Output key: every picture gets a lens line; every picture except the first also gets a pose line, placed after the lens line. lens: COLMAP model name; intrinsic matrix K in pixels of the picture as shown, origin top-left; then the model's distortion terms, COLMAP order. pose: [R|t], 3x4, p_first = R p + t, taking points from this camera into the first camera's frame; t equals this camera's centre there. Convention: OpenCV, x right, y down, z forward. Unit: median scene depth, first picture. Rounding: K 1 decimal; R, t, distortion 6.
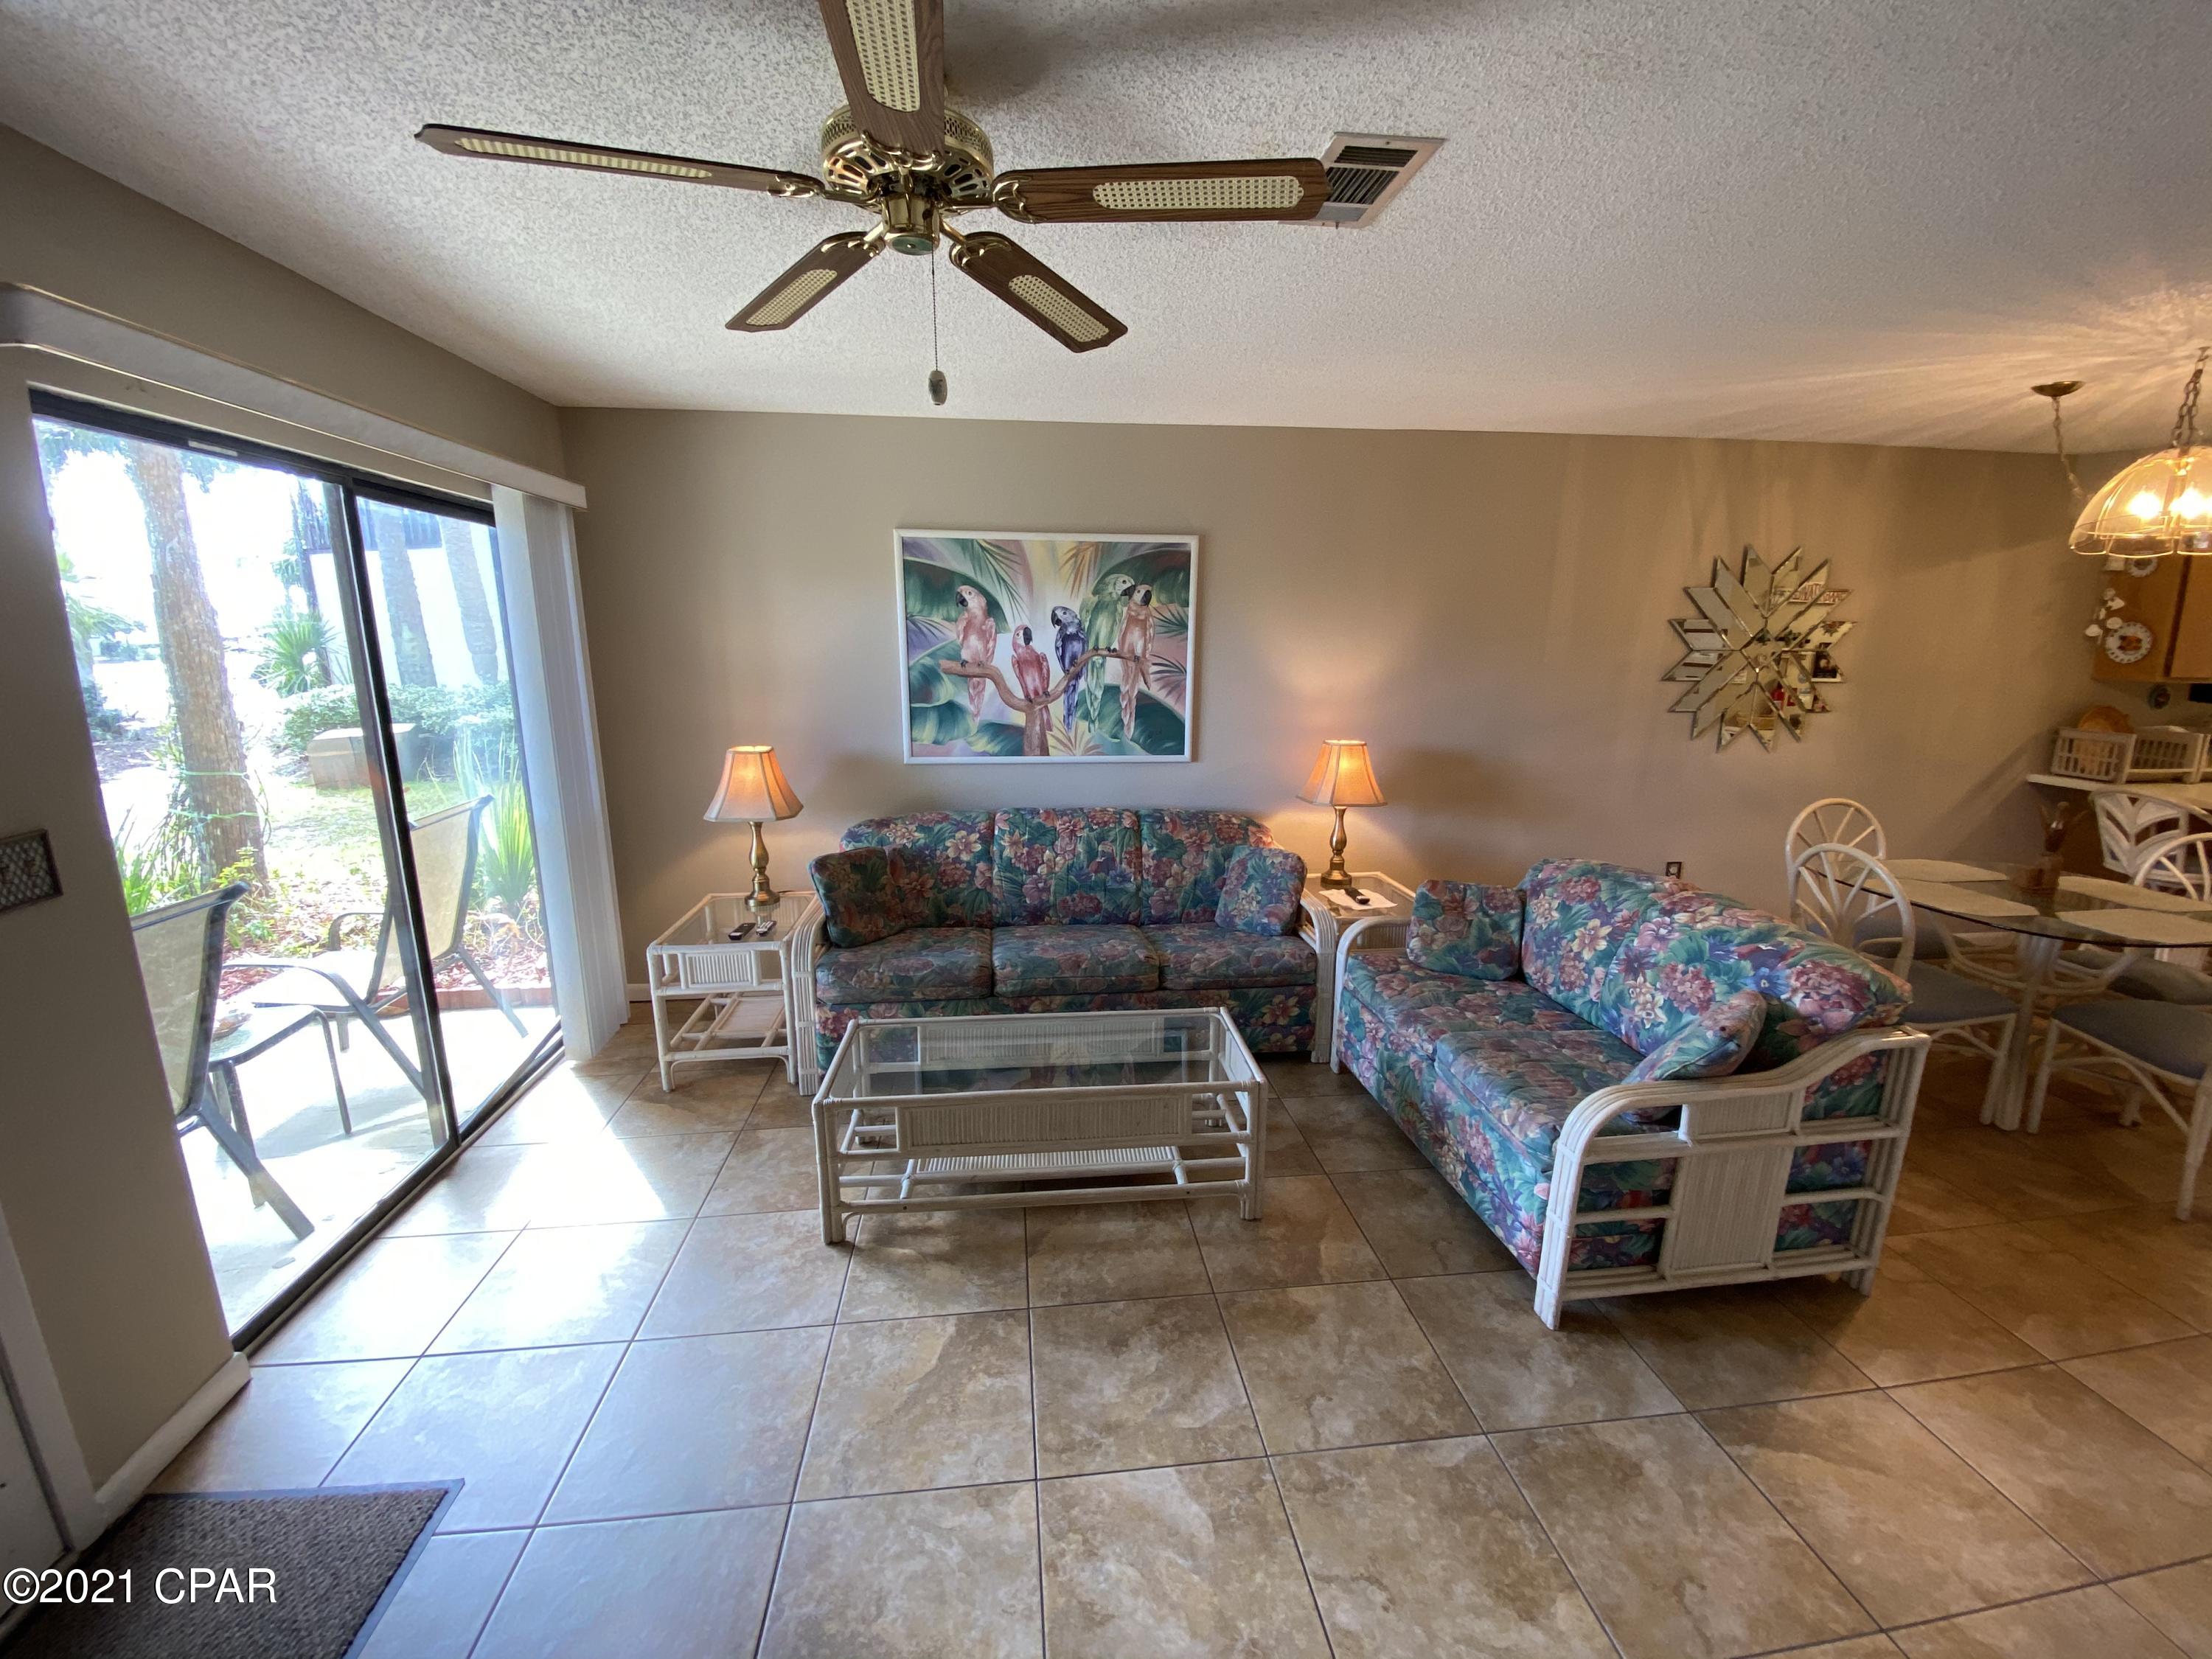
lens RADIAL K [[890.1, 0, 1103.9], [0, 890.1, 830.3], [0, 0, 1]] dist [0.053113, -0.039061]
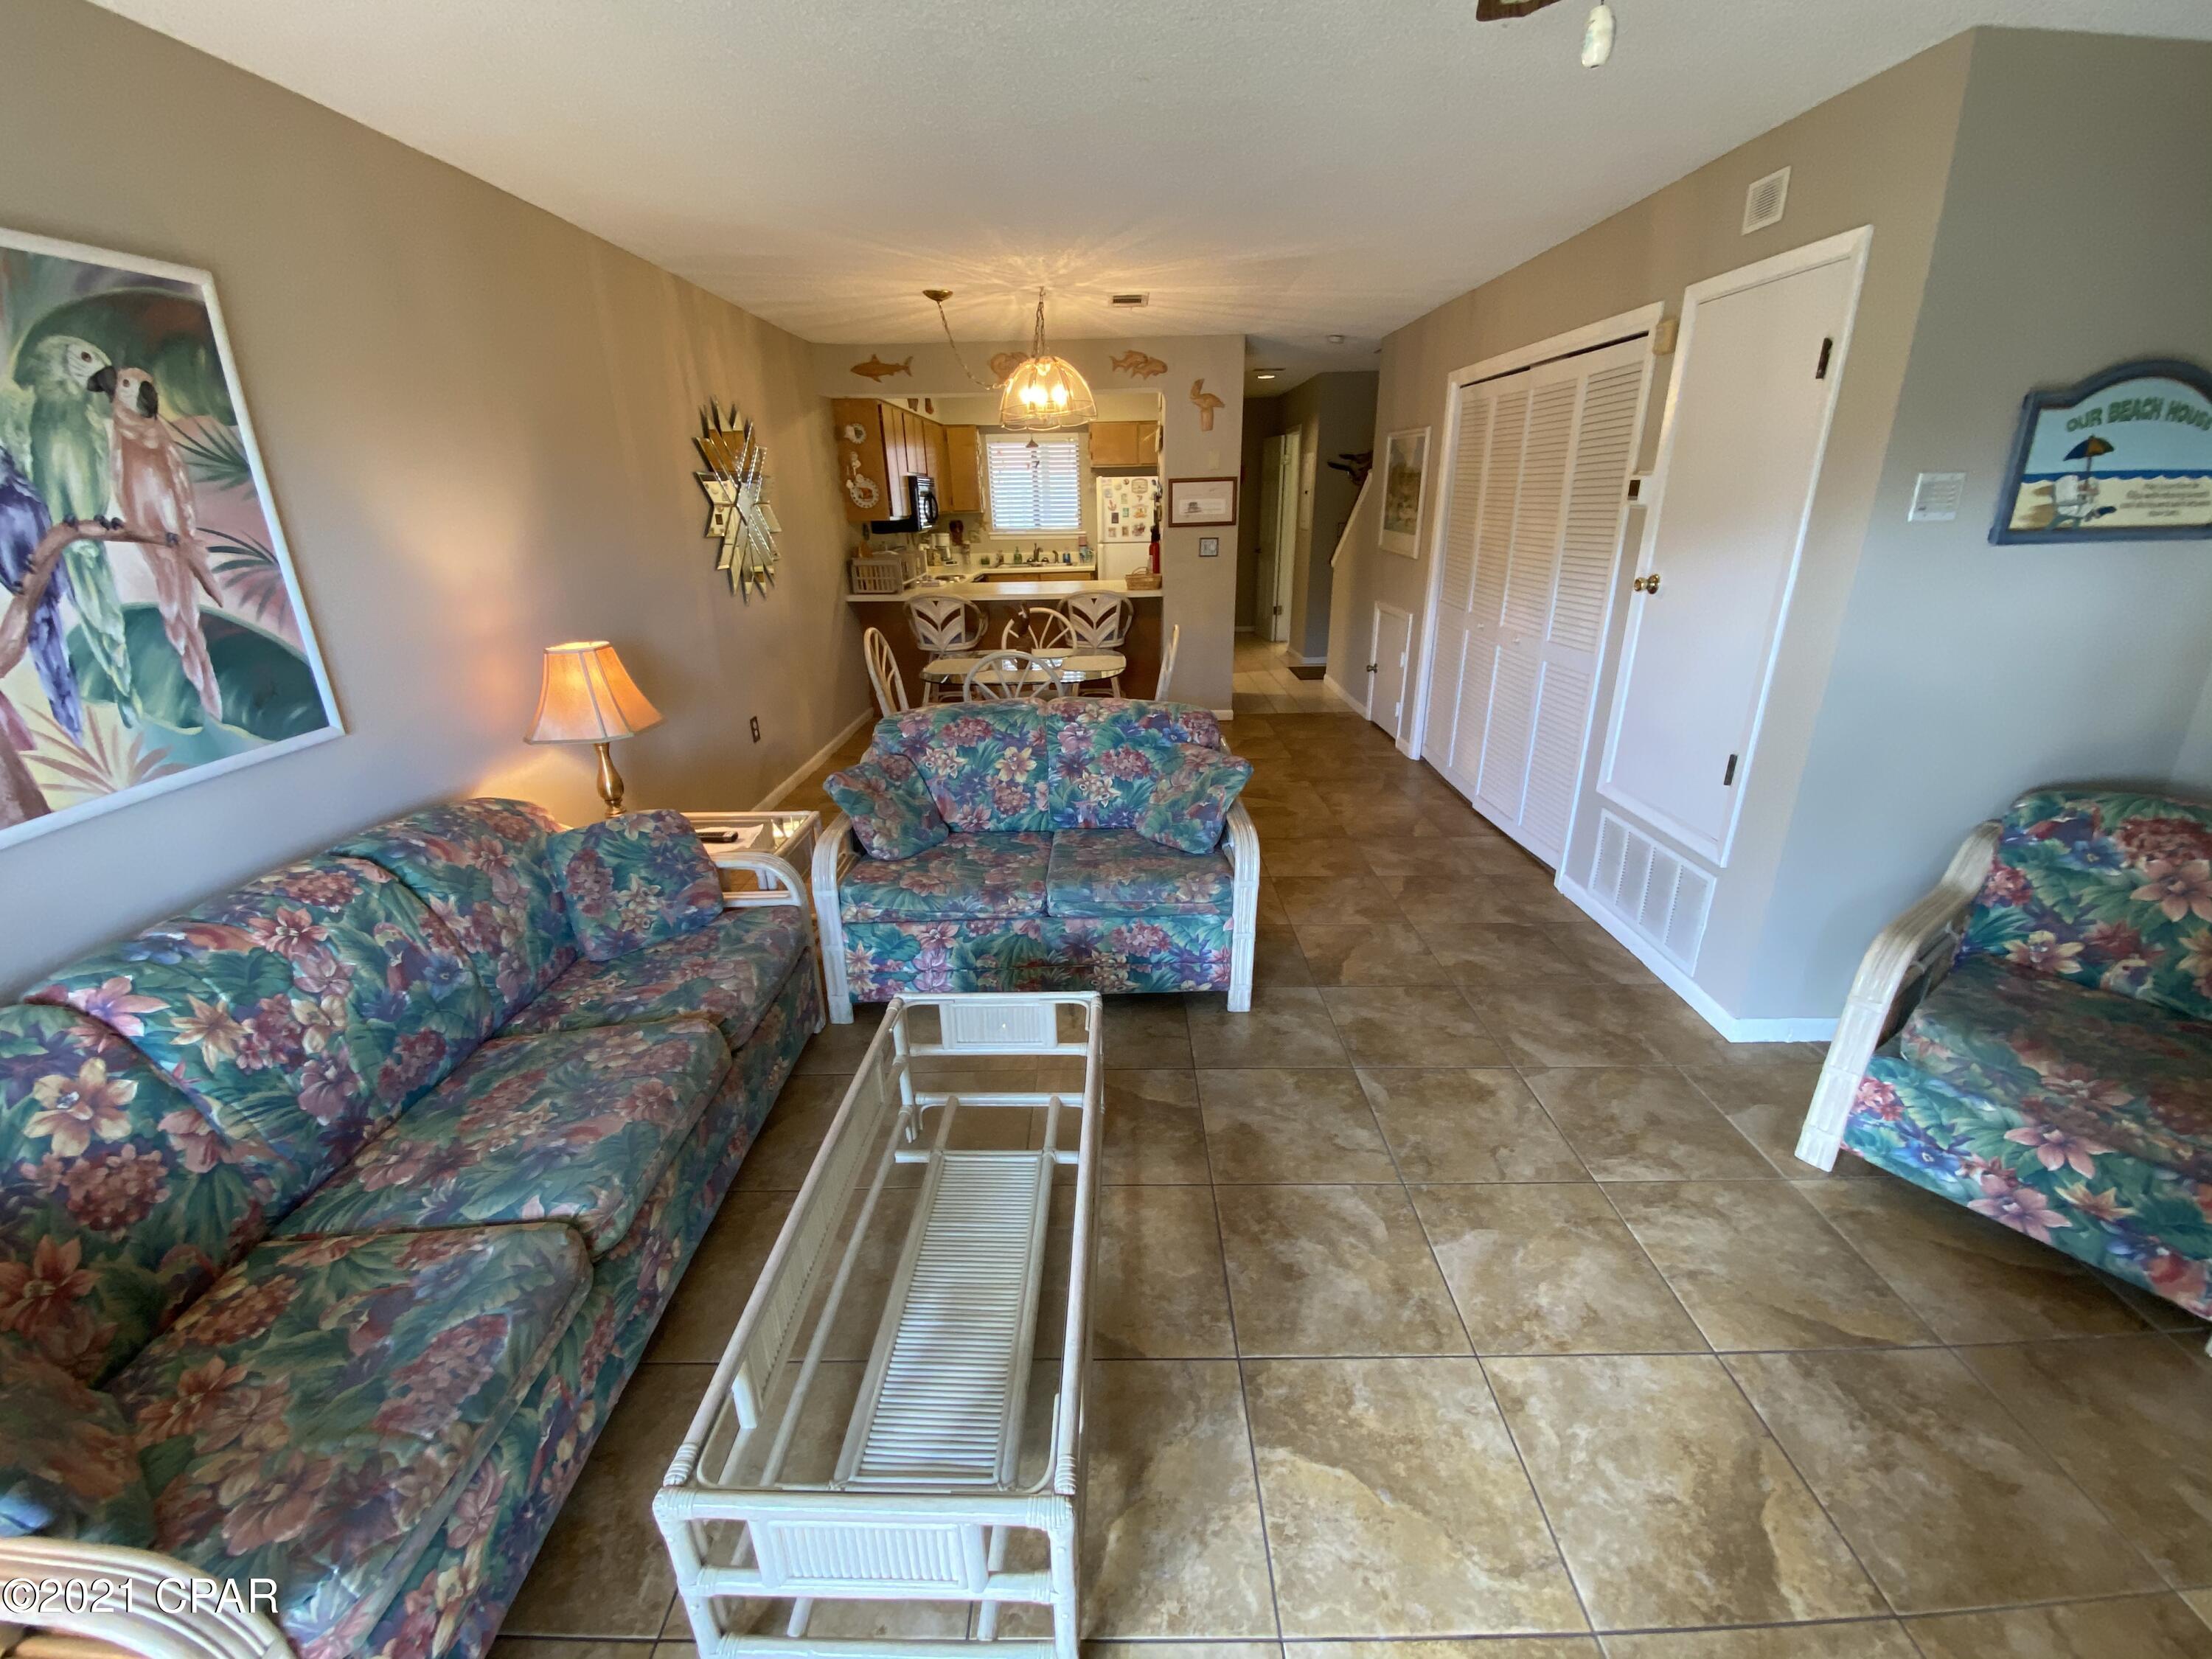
lens RADIAL K [[895.4, 0, 1107.7], [0, 895.4, 823.1], [0, 0, 1]] dist [0.056912, -0.034618]
pose [[0.113039, -0.345202, 0.931696, -0.388861], [0.222207, 0.922739, 0.314924, -0.104692], [-0.968425, 0.171431, 0.181012, 0.504461]]
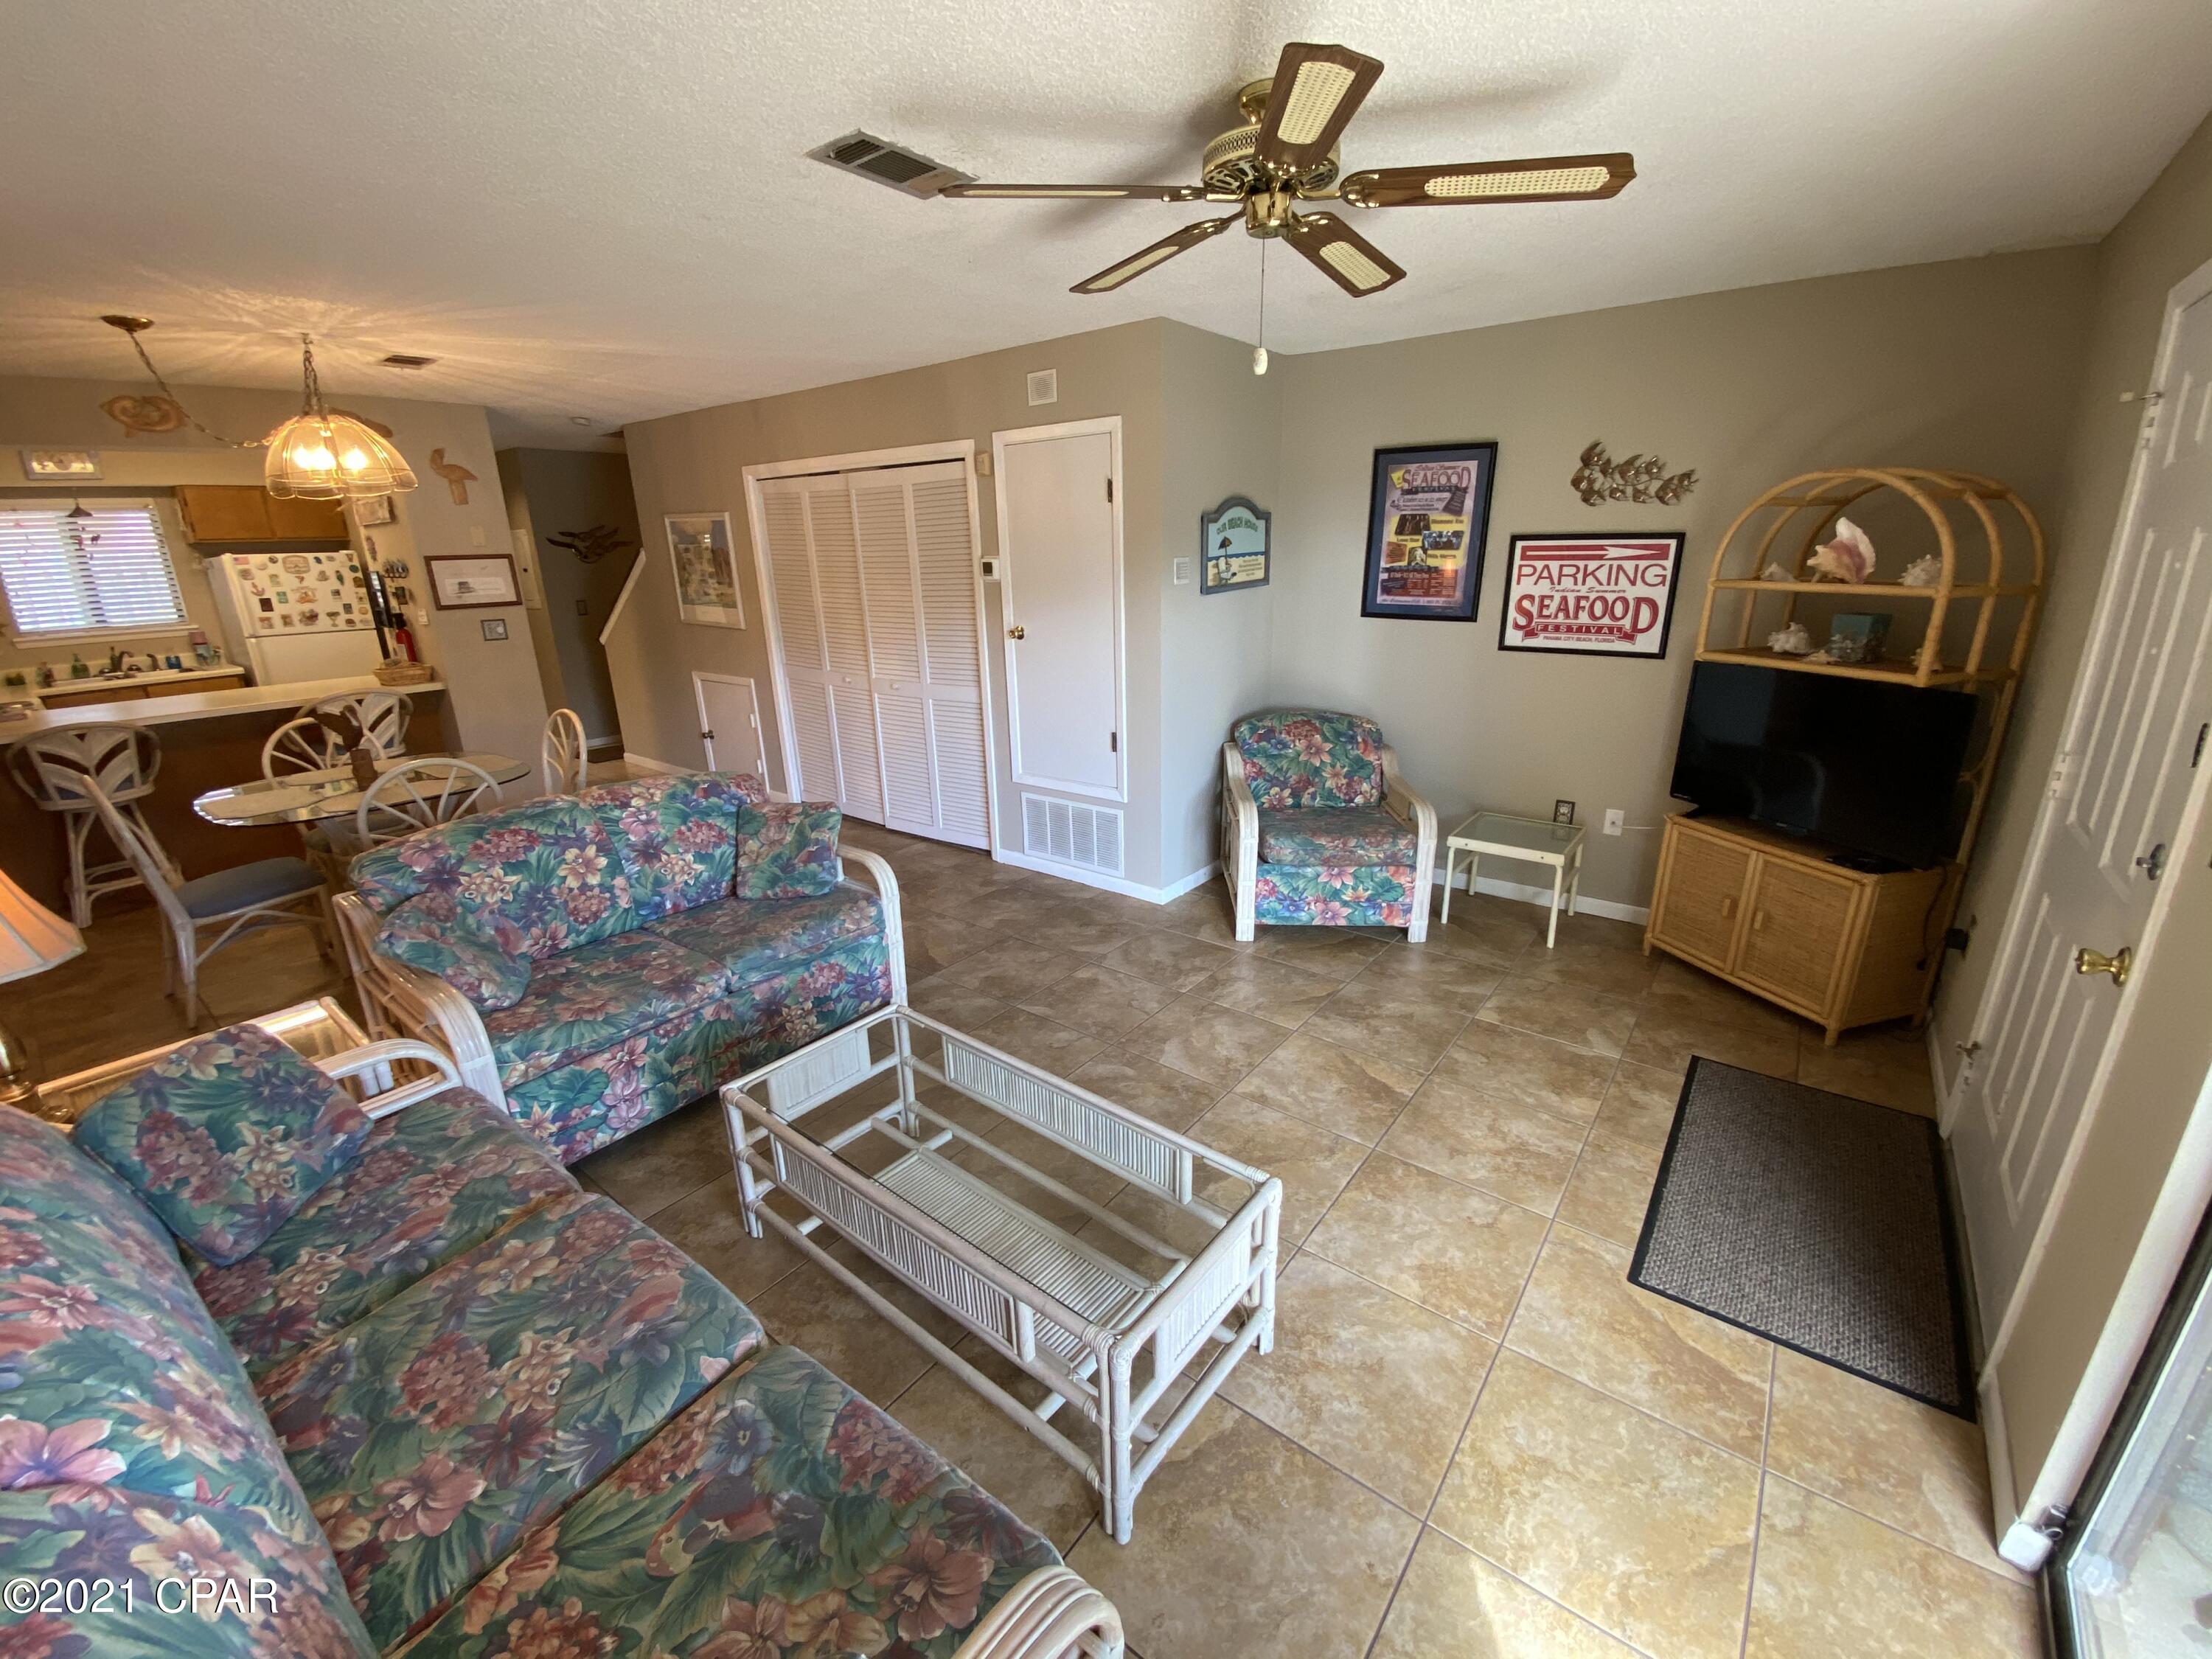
lens RADIAL K [[887.9, 0, 1101.8], [0, 887.9, 834.5], [0, 0, 1]] dist [0.023636, -0.021954]
pose [[-0.714853, -0.199684, 0.670158, -0.399110], [0.161805, 0.885118, 0.436331, -0.187094], [-0.680298, 0.420348, -0.600419, 0.867108]]
